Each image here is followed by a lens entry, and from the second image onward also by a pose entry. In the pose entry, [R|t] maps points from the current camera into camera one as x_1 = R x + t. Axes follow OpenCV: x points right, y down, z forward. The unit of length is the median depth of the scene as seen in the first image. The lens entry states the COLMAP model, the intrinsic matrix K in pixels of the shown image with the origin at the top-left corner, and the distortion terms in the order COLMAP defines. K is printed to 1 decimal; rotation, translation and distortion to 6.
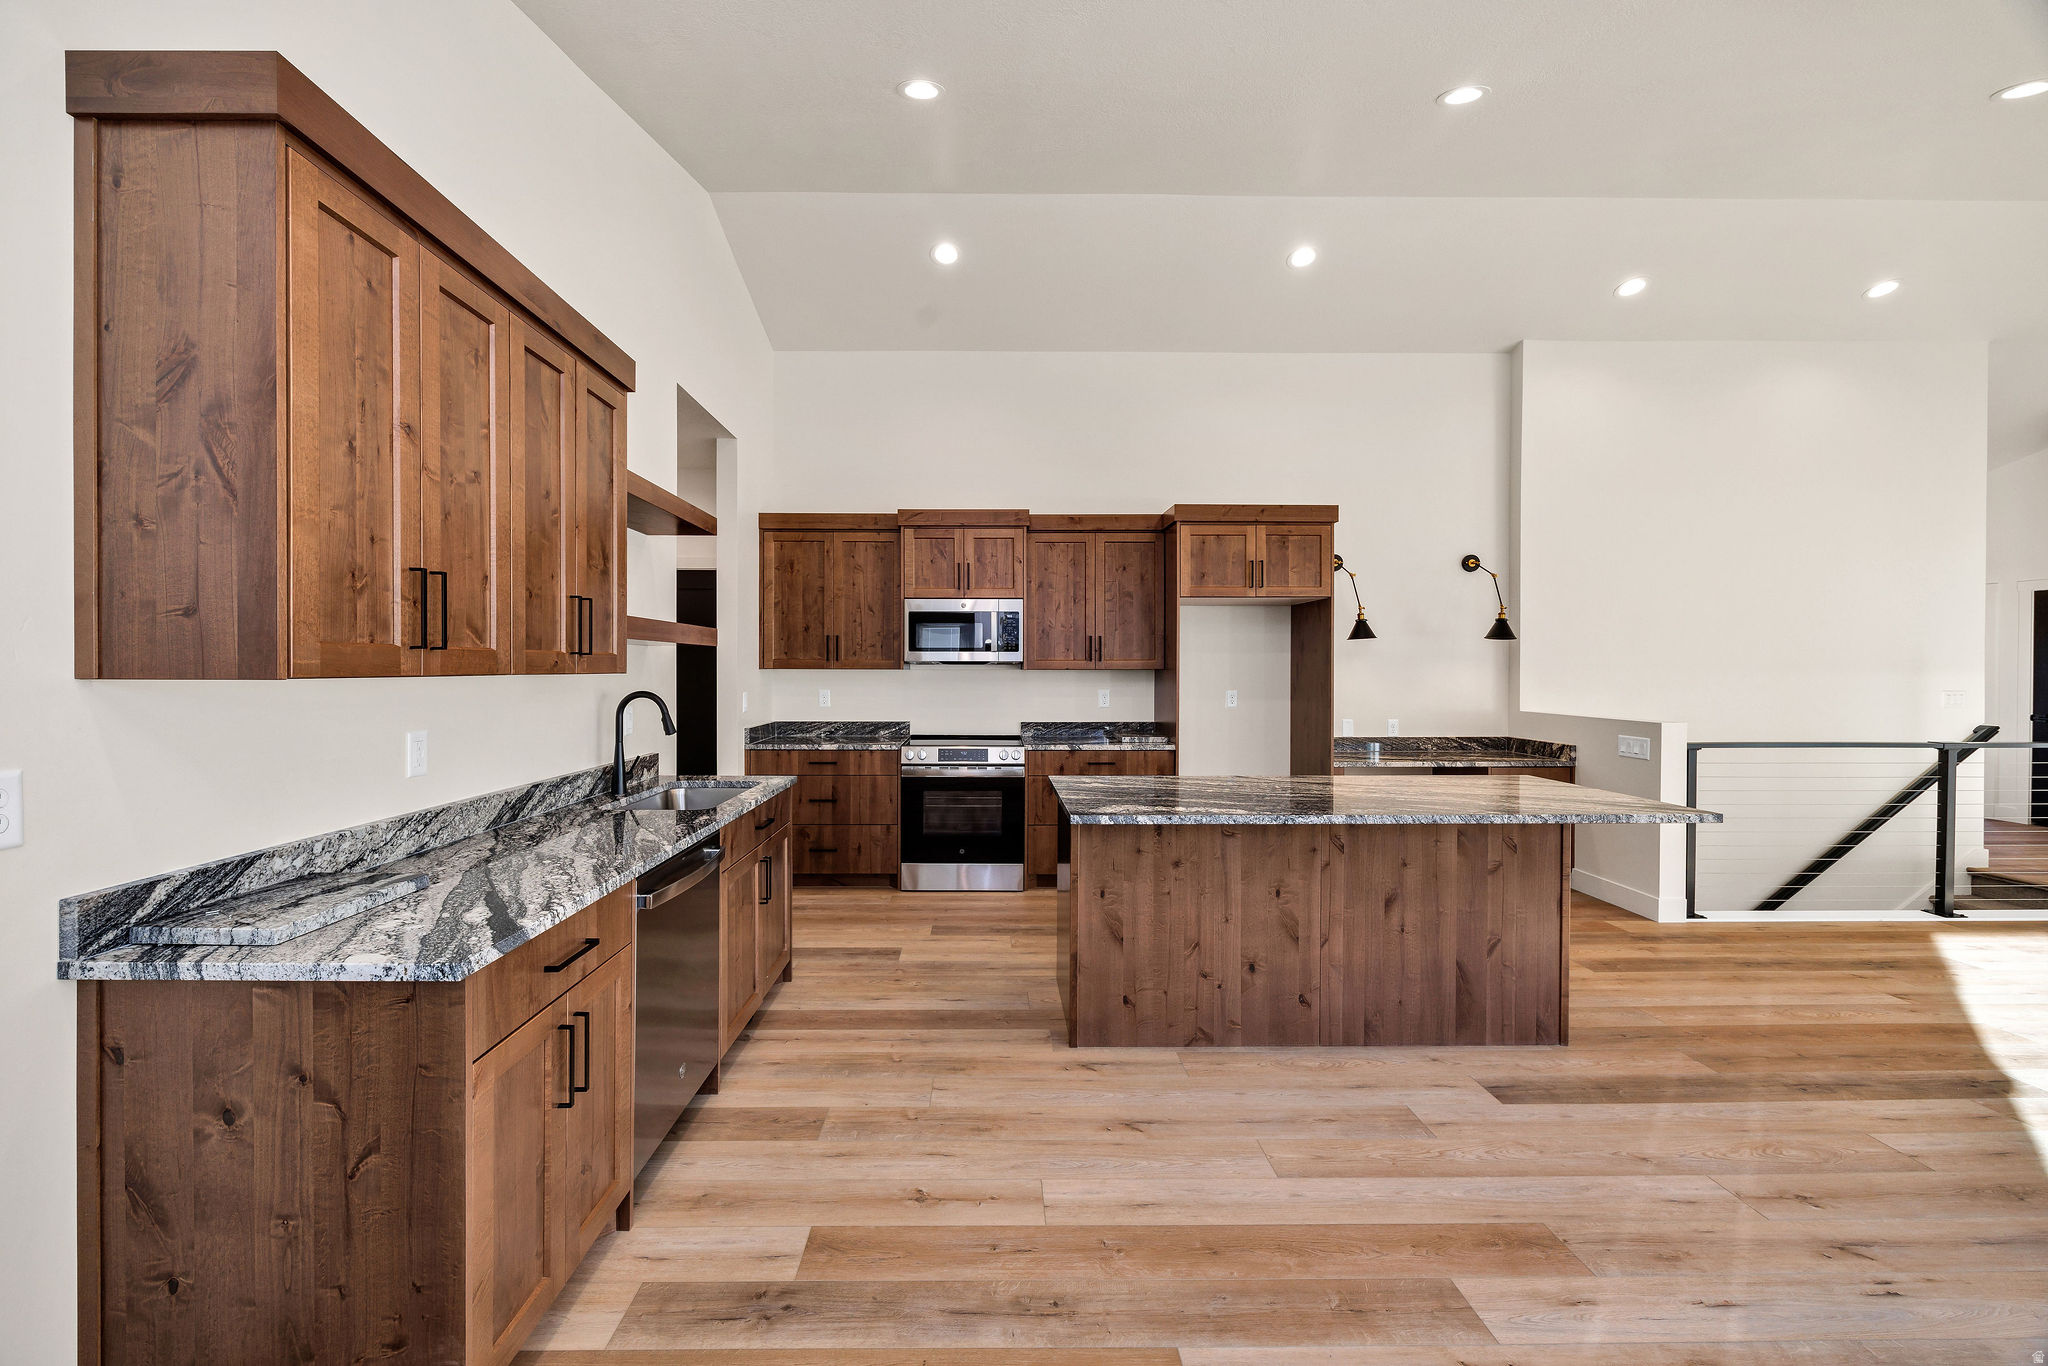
lens RADIAL K [[792.8, 0, 1002.0], [0, 792.8, 676.4], [0, 0, 1]] dist [-0.008740, -0.000302]
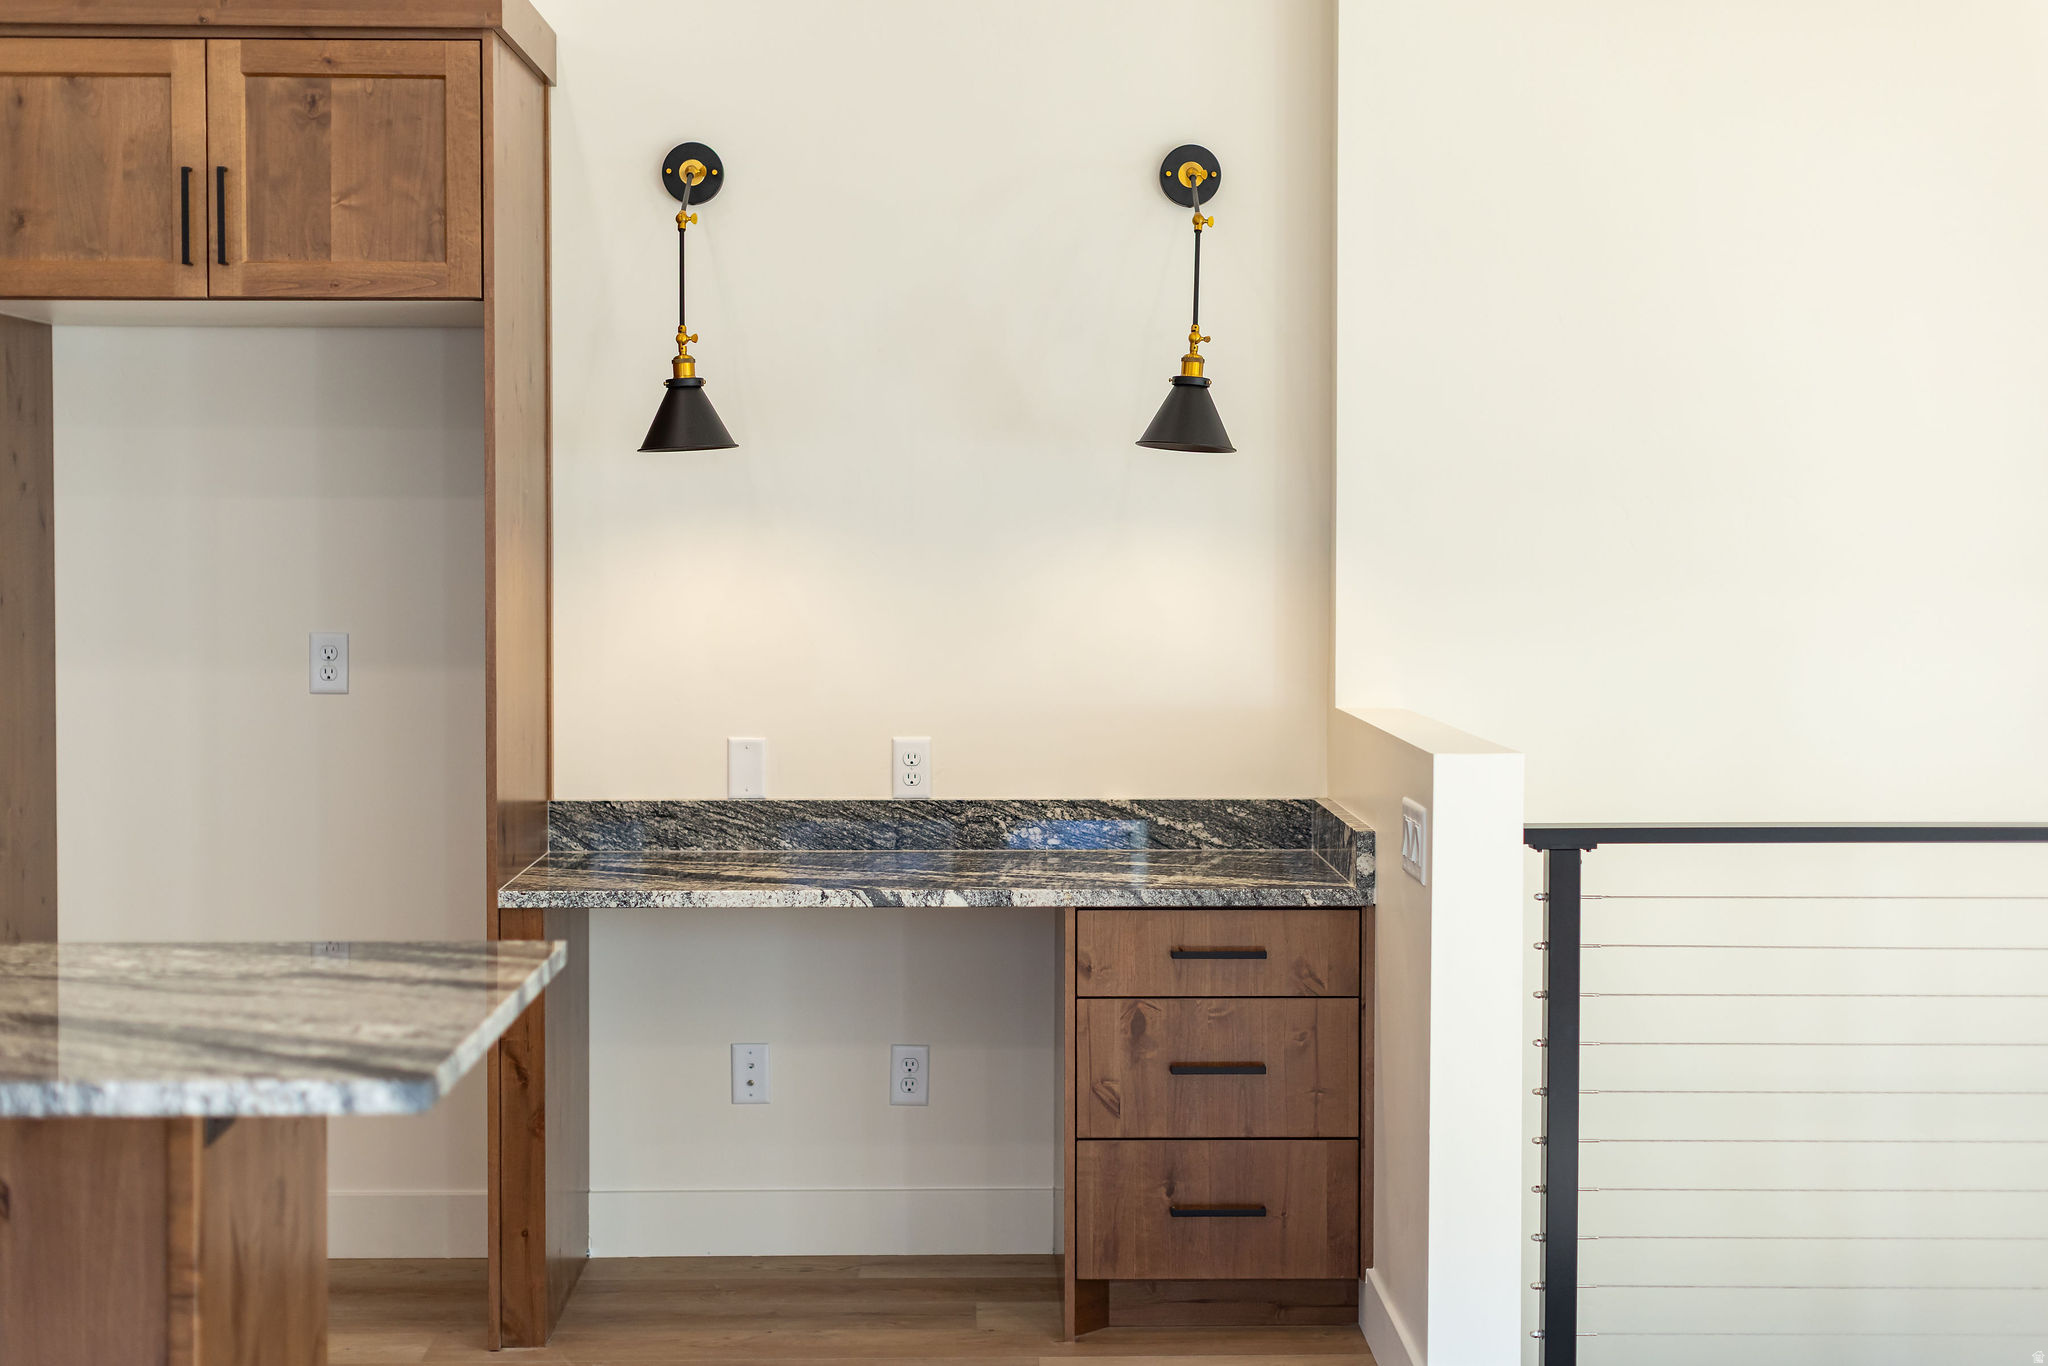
lens RADIAL K [[2892.2, 0, 1026.7], [0, 2892.2, 665.0], [0, 0, 1]] dist [0.001578, 0.000000]
pose [[0.999926, -0.000001, 0.012162, 1.006247], [-0.000405, 0.999444, 0.033342, -0.009835], [-0.012155, -0.033344, 0.999370, -0.038831]]
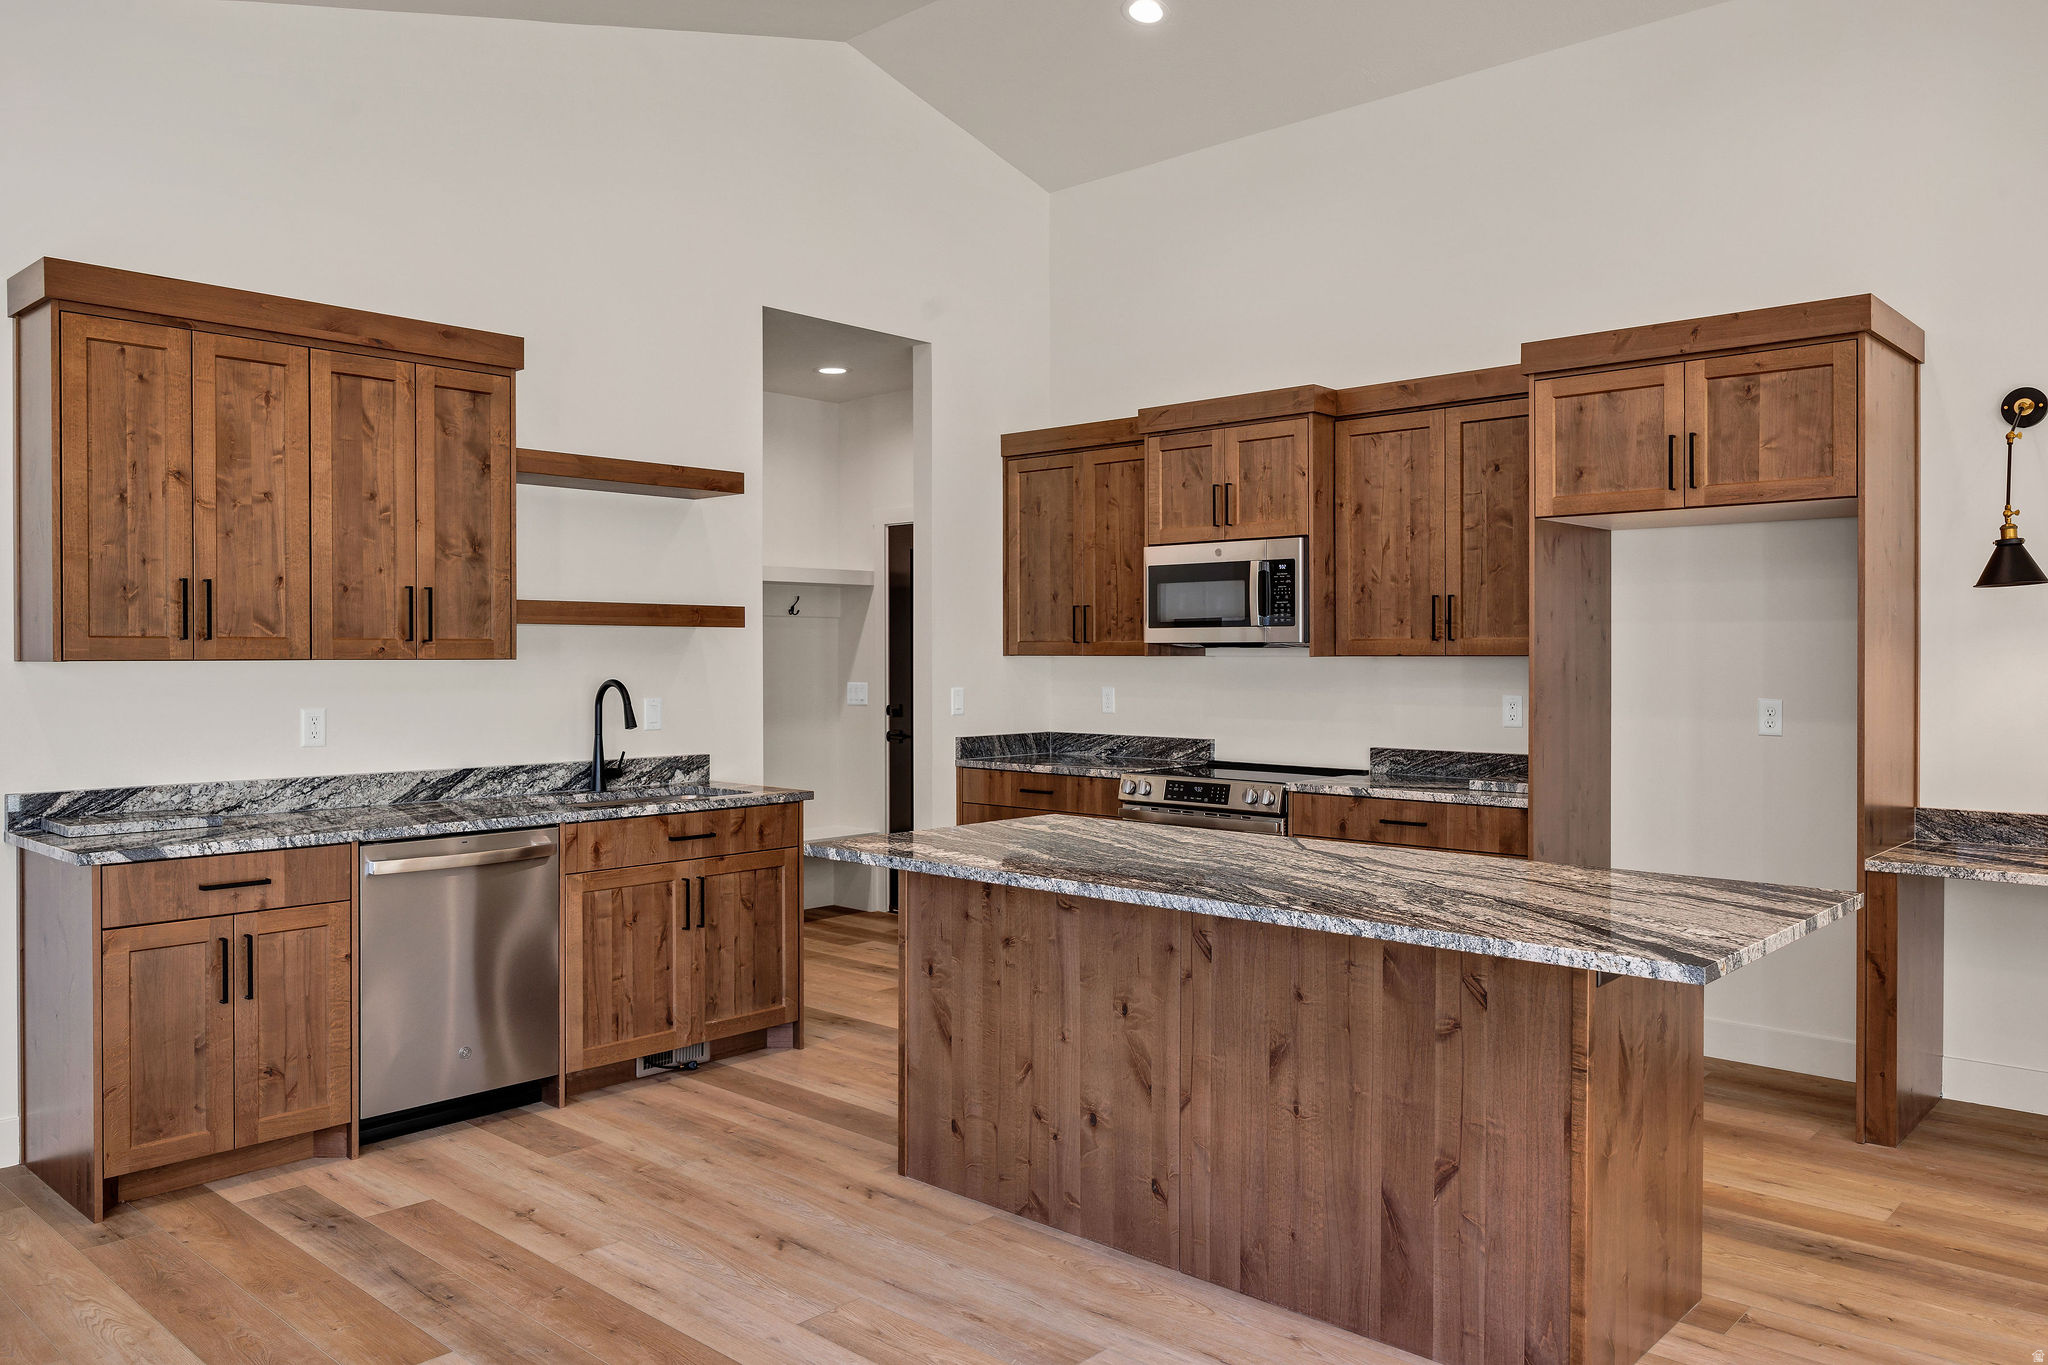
lens RADIAL K [[1477.4, 0, 1006.5], [0, 1477.4, 677.2], [0, 0, 1]] dist [-0.002571, -0.004935]
pose [[0.729578, 0.009550, -0.683831, 1.083011], [-0.006288, 0.999954, 0.007256, 0.000810], [0.683868, -0.000994, 0.729605, 0.076107]]
